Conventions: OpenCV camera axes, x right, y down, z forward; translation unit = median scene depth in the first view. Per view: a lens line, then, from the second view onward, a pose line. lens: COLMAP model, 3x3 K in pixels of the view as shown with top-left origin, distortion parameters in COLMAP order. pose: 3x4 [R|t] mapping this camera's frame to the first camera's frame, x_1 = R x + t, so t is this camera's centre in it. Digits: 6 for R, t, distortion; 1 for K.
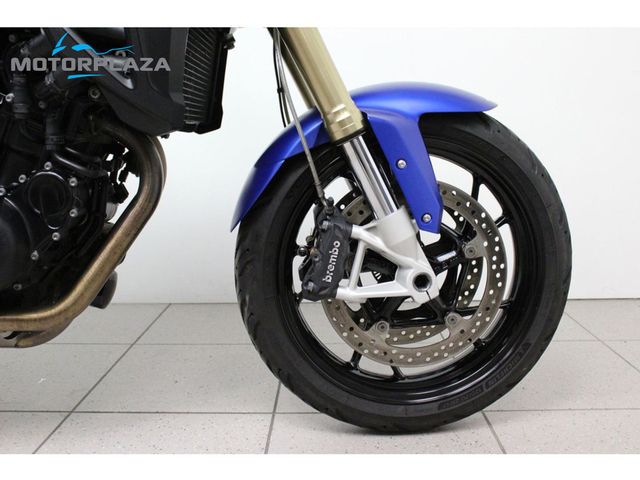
lens RADIAL K [[663.4, 0, 320.0], [0, 663.4, 240.0], [0, 0, 1]] dist [-0.101264, -0.004914]
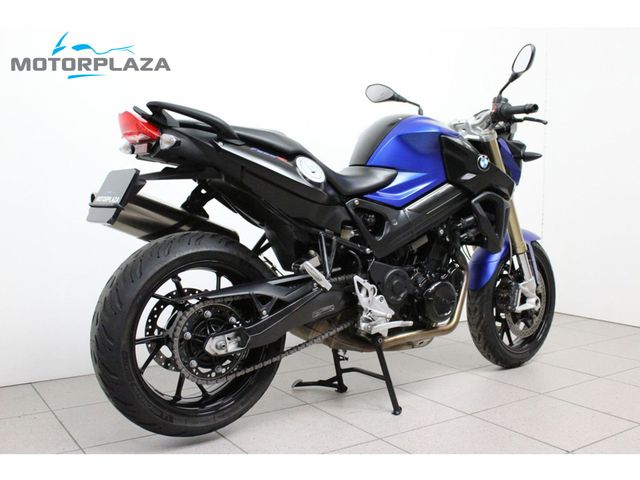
lens RADIAL K [[656.7, 0, 320.0], [0, 656.7, 240.0], [0, 0, 1]] dist [-0.004004, 0.004758]
pose [[0.802556, -0.014841, 0.596392, -2.191387], [0.084014, 0.992539, -0.088359, -0.033486], [-0.590631, 0.121018, 0.797816, -0.679090]]
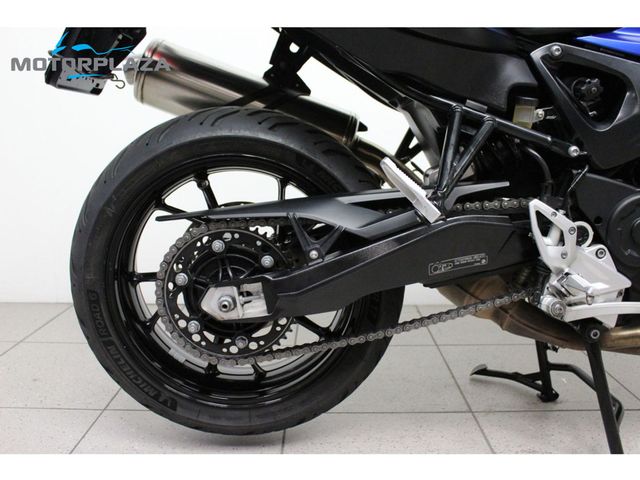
lens RADIAL K [[581.9, 0, 321.0], [0, 581.9, 227.6], [0, 0, 1]] dist [-0.067417, 0.006401]
pose [[0.998084, 0.017665, 0.059293, -1.251616], [-0.016589, 0.999690, -0.018588, -0.030970], [-0.059603, 0.017569, 0.998068, 0.054914]]
